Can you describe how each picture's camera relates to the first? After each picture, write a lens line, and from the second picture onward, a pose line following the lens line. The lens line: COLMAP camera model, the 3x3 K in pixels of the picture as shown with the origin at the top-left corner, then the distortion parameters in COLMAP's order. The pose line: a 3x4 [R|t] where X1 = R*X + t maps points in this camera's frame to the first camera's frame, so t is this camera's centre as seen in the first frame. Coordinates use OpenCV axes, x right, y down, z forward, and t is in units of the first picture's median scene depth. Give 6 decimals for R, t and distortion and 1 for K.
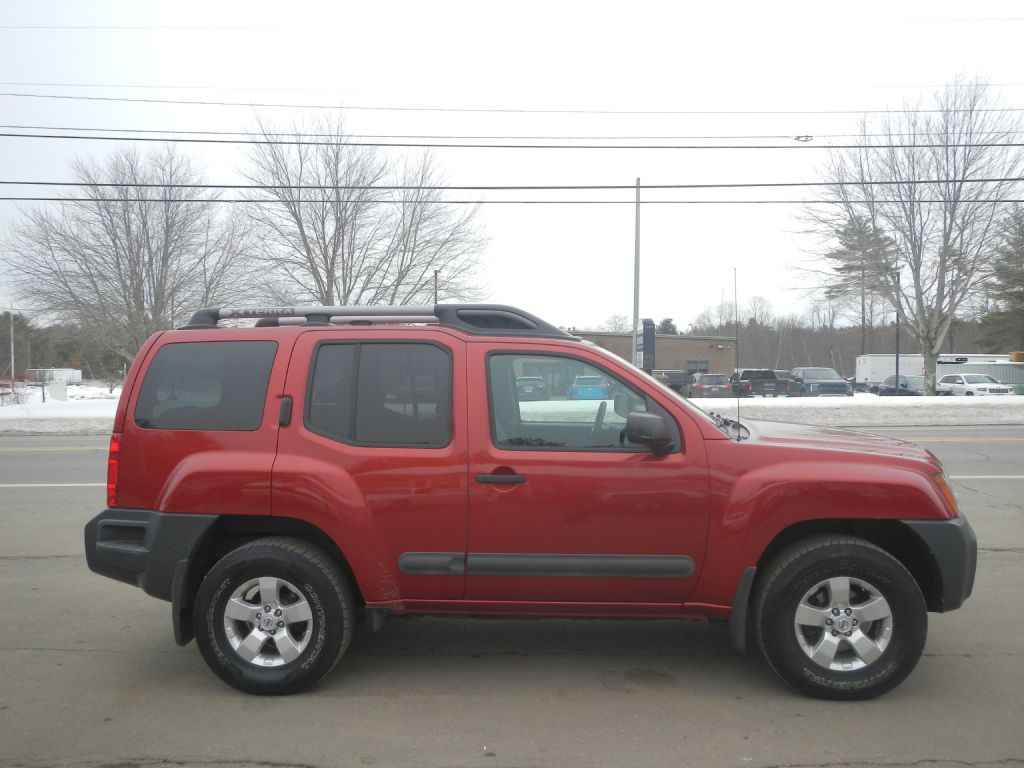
lens RADIAL K [[842.2, 0, 520.0], [0, 842.2, 382.8], [0, 0, 1]] dist [-0.005707, -0.001225]
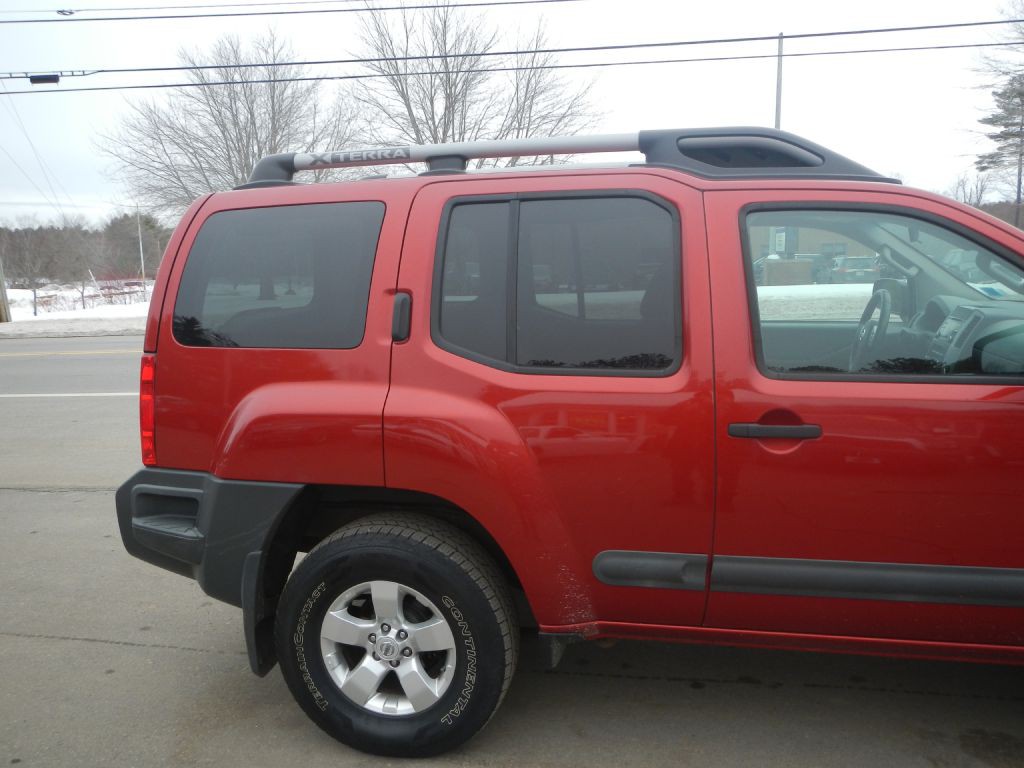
lens RADIAL K [[842.2, 0, 514.6], [0, 842.2, 386.8], [0, 0, 1]] dist [-0.005707, -0.001225]
pose [[0.990489, -0.001122, -0.137588, -0.092490], [0.019621, 0.990899, 0.133171, 0.004084], [0.136187, -0.134604, 0.981496, 0.330514]]
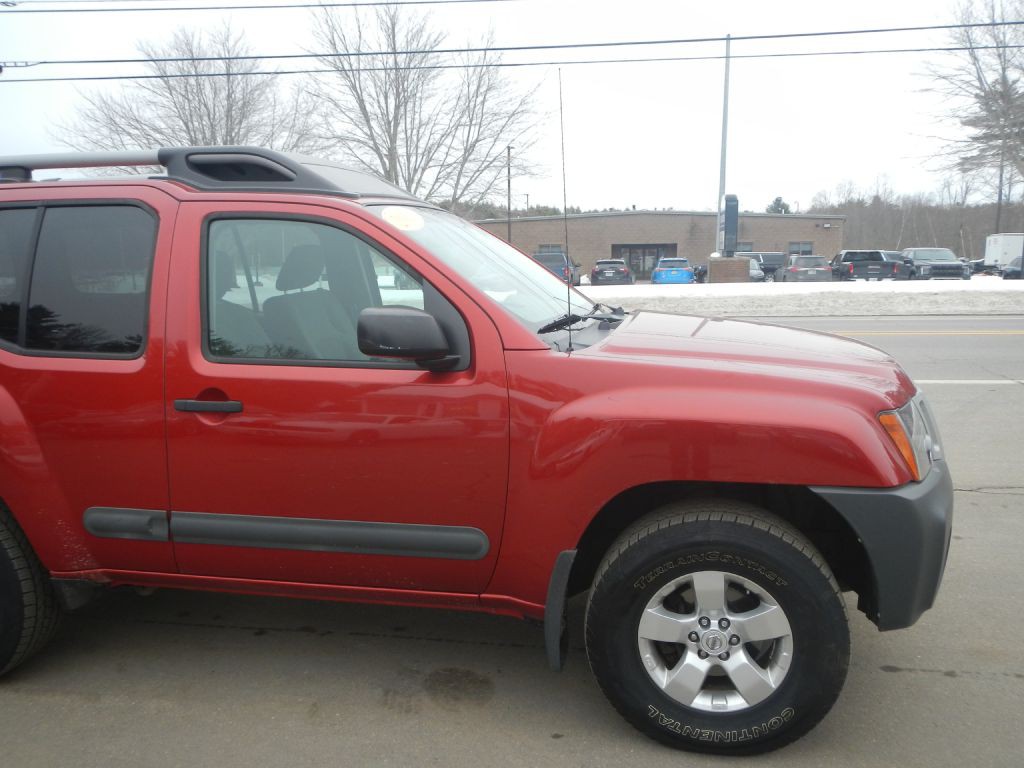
lens RADIAL K [[842.2, 0, 517.9], [0, 842.2, 384.2], [0, 0, 1]] dist [-0.005707, -0.001225]
pose [[0.991638, 0.011843, -0.128508, 0.240755], [0.005950, 0.990526, 0.137198, 0.004596], [0.128915, -0.136816, 0.982172, 0.292019]]
